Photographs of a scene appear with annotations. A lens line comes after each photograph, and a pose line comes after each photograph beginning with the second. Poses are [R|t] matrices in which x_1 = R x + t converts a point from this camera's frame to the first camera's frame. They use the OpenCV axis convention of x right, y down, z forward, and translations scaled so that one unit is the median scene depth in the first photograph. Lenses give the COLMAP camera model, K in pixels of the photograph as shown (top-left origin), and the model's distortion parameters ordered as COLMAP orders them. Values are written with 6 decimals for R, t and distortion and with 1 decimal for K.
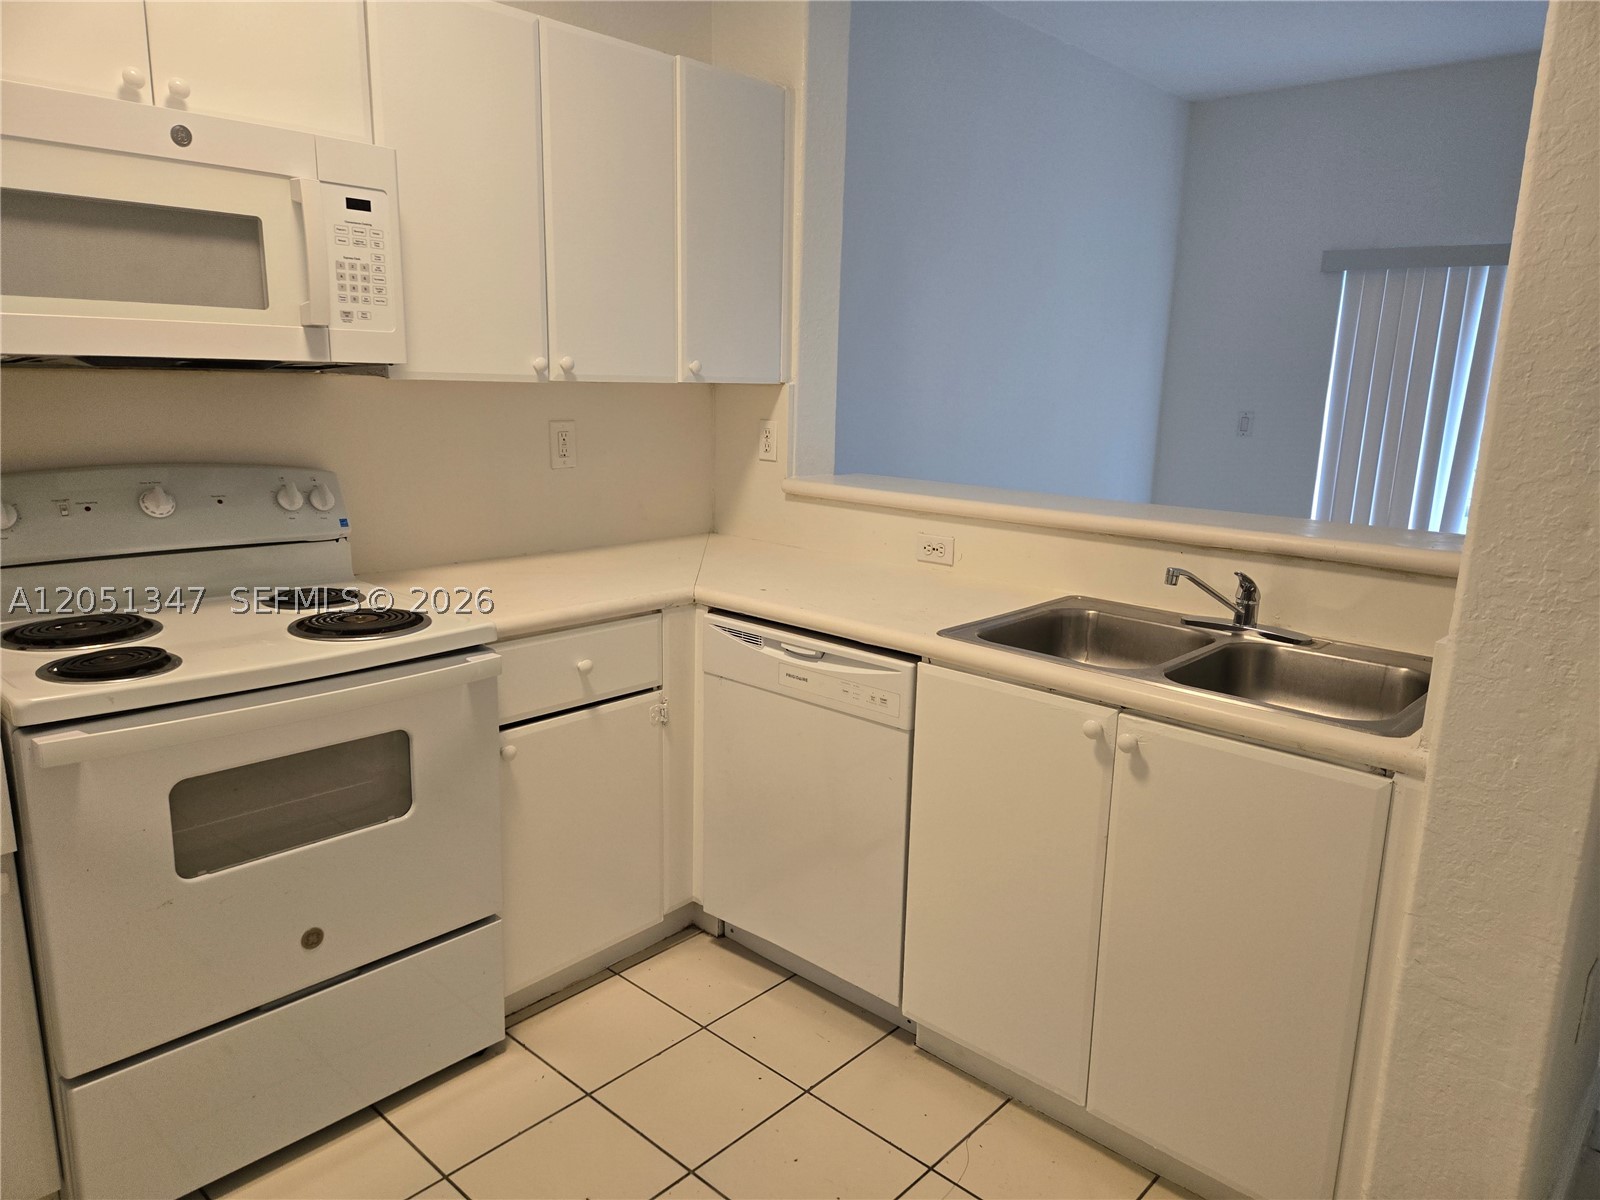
lens RADIAL K [[1064.4, 0, 805.4], [0, 1064.4, 604.7], [0, 0, 1]] dist [0.046636, -0.042468]
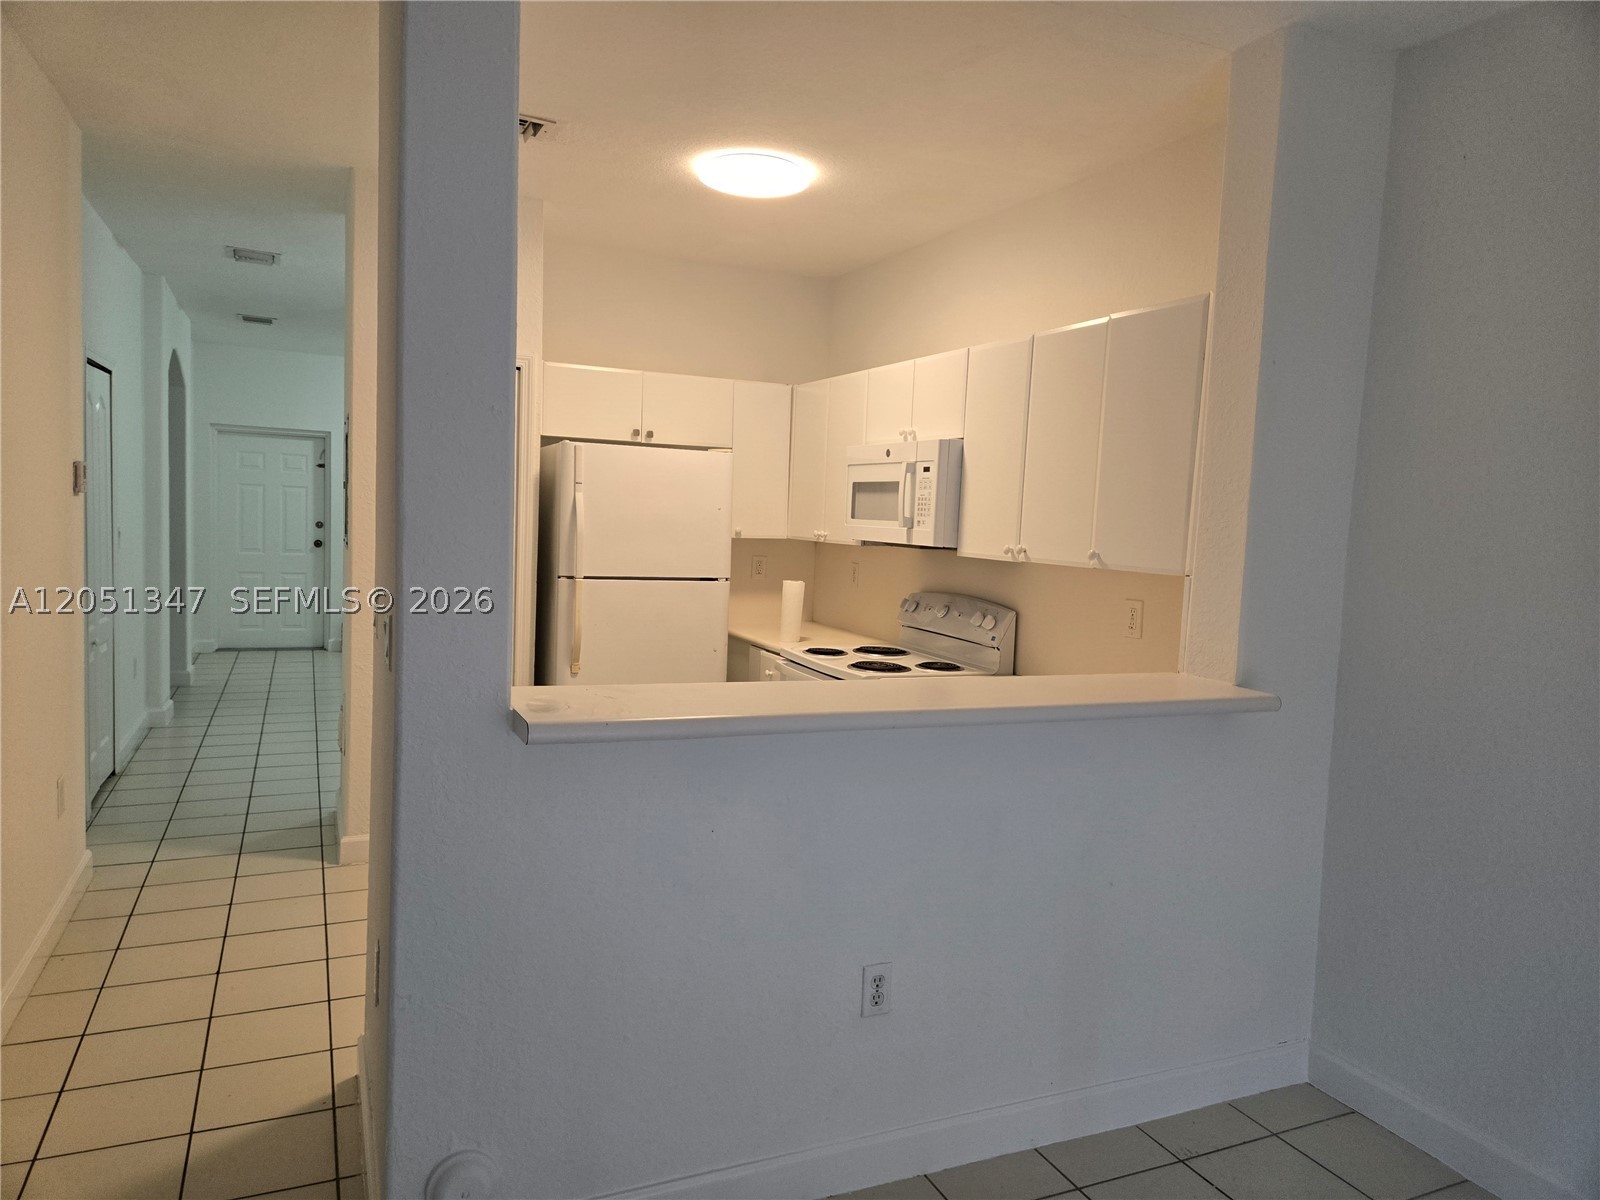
lens RADIAL K [[1064.4, 0, 803.2], [0, 1064.4, 599.7], [0, 0, 1]] dist [0.046636, -0.042468]
pose [[-0.397155, 0.025301, -0.917403, 1.510778], [-0.249913, 0.958862, 0.134635, -0.345057], [0.883069, 0.282742, -0.374494, 1.600519]]
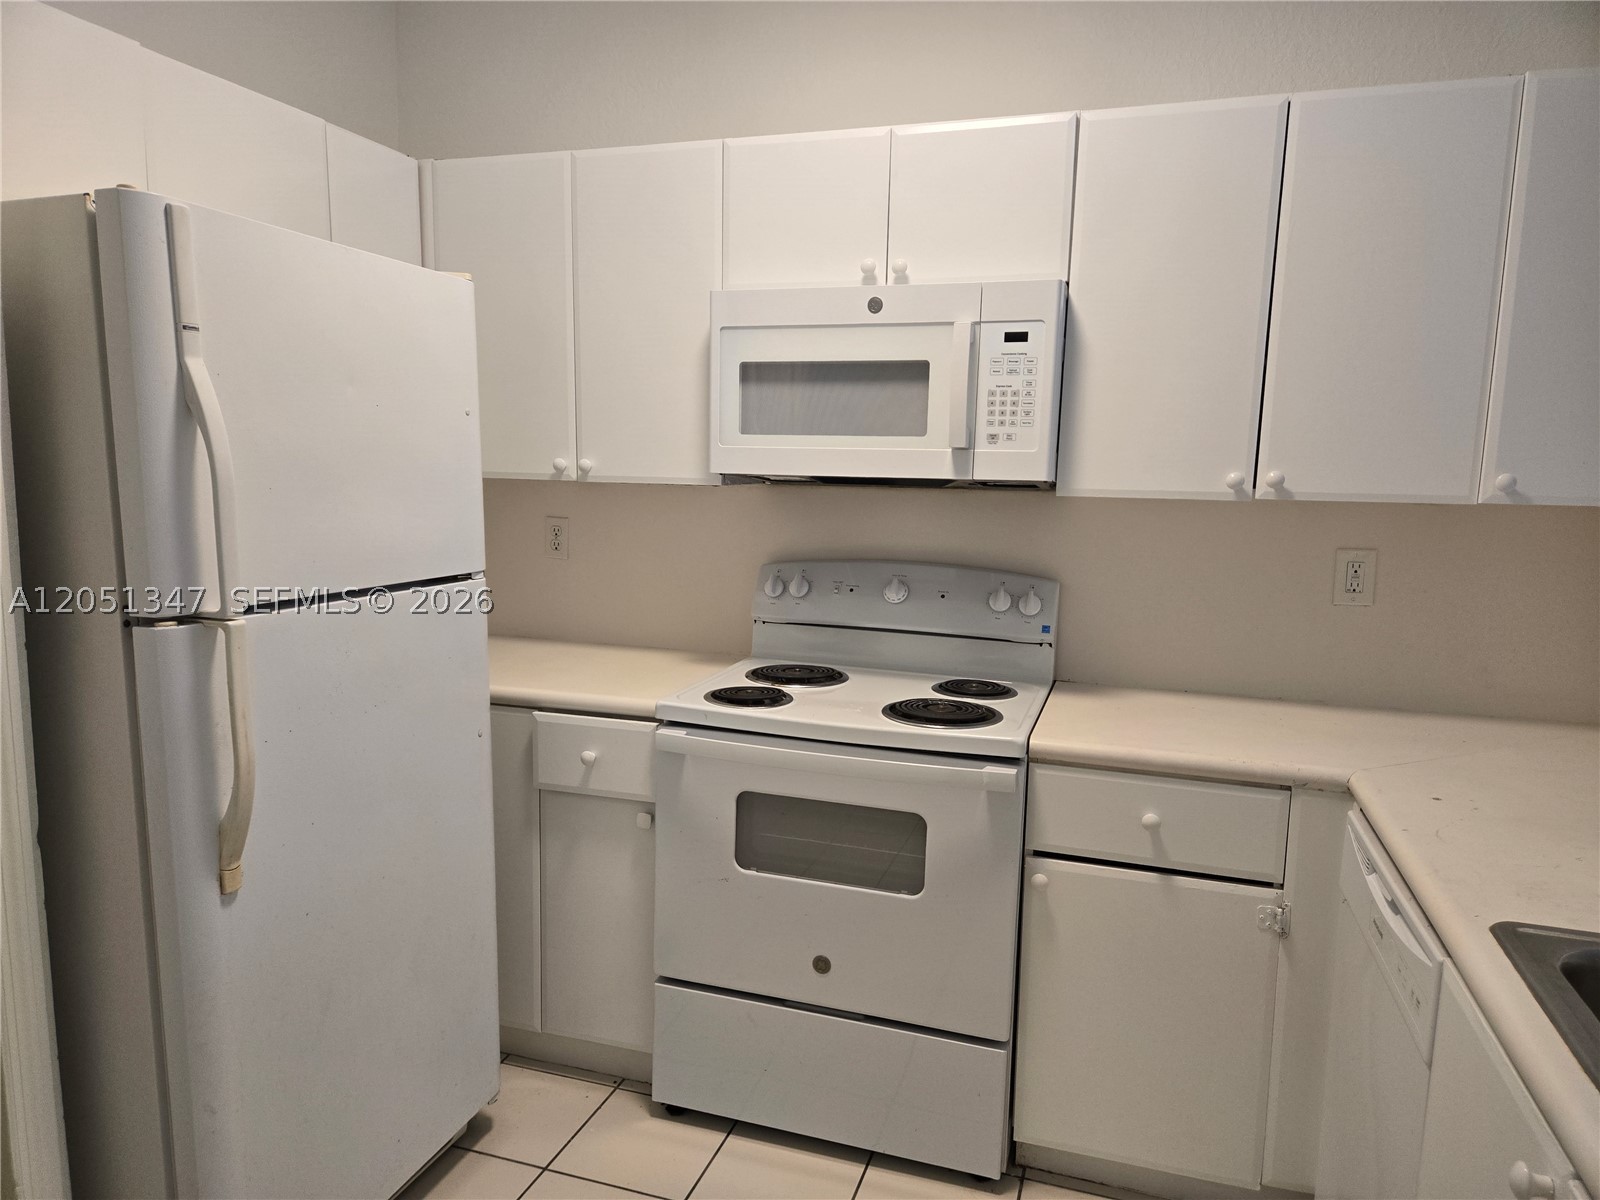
lens RADIAL K [[1064.4, 0, 795.6], [0, 1064.4, 614.2], [0, 0, 1]] dist [0.046636, -0.042468]
pose [[0.403147, 0.106904, -0.908870, 0.503642], [-0.204386, 0.978585, 0.024445, -0.077551], [0.892020, 0.175905, 0.416363, 0.395351]]
